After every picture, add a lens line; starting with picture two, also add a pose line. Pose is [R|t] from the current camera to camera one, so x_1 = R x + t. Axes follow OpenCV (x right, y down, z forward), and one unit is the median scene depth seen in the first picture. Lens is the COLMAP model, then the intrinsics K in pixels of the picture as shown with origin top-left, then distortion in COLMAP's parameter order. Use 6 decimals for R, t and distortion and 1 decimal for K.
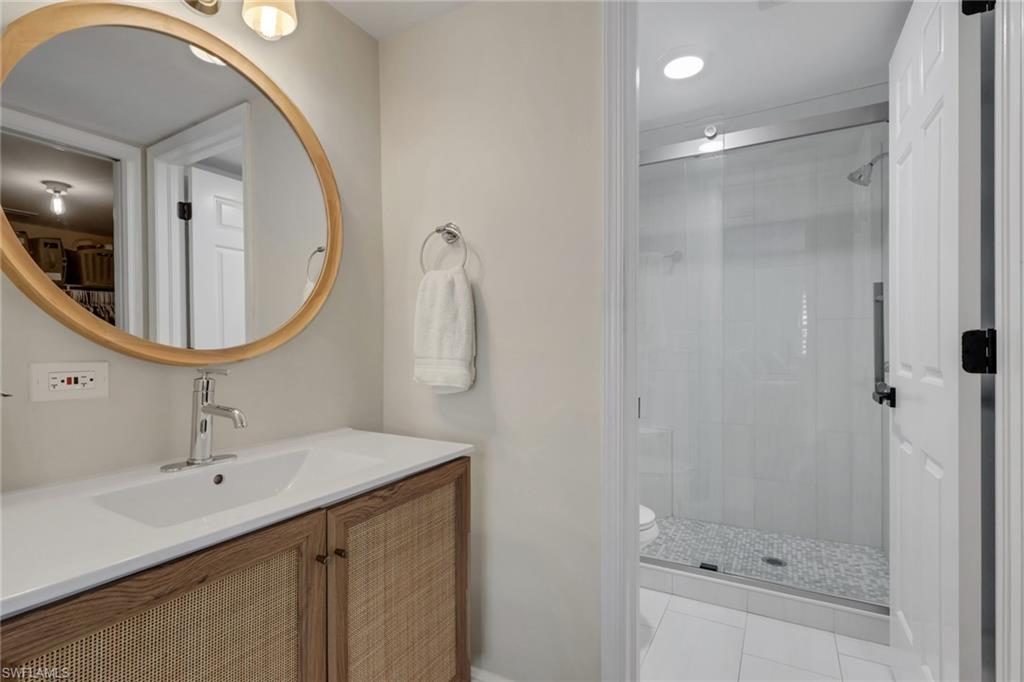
lens RADIAL K [[480.8, 0, 509.7], [0, 480.8, 343.6], [0, 0, 1]] dist [-0.000110, -0.001497]
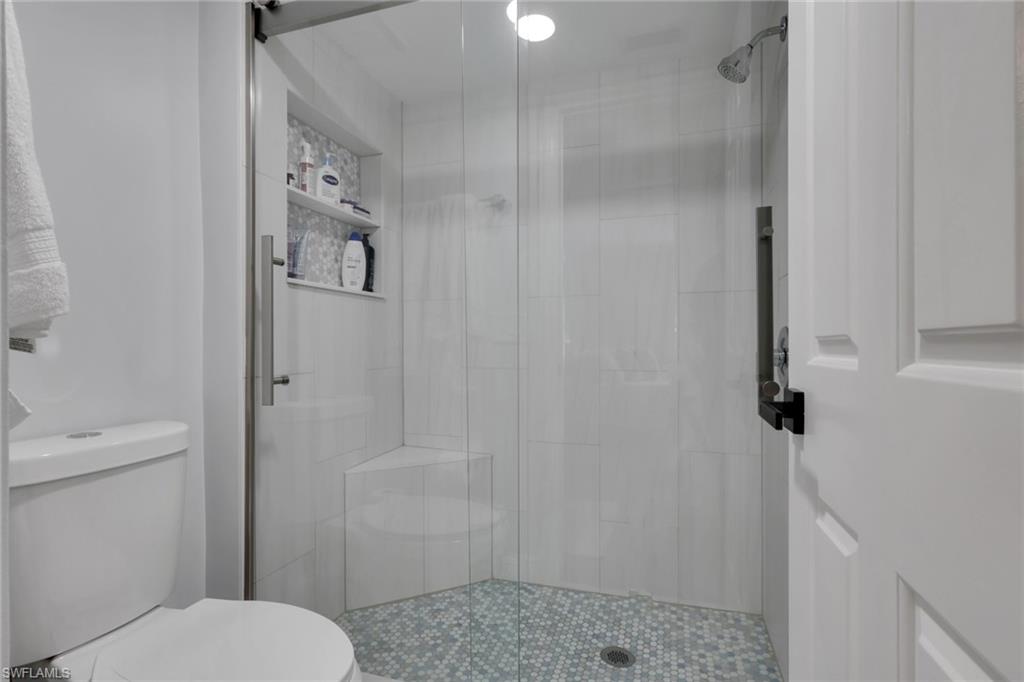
lens RADIAL K [[480.8, 0, 511.9], [0, 480.8, 342.8], [0, 0, 1]] dist [-0.000110, -0.001497]
pose [[0.980098, 0.004064, 0.198475, 0.284884], [-0.002941, 0.999978, -0.005954, 0.030930], [-0.198495, 0.005252, 0.980088, 0.395062]]
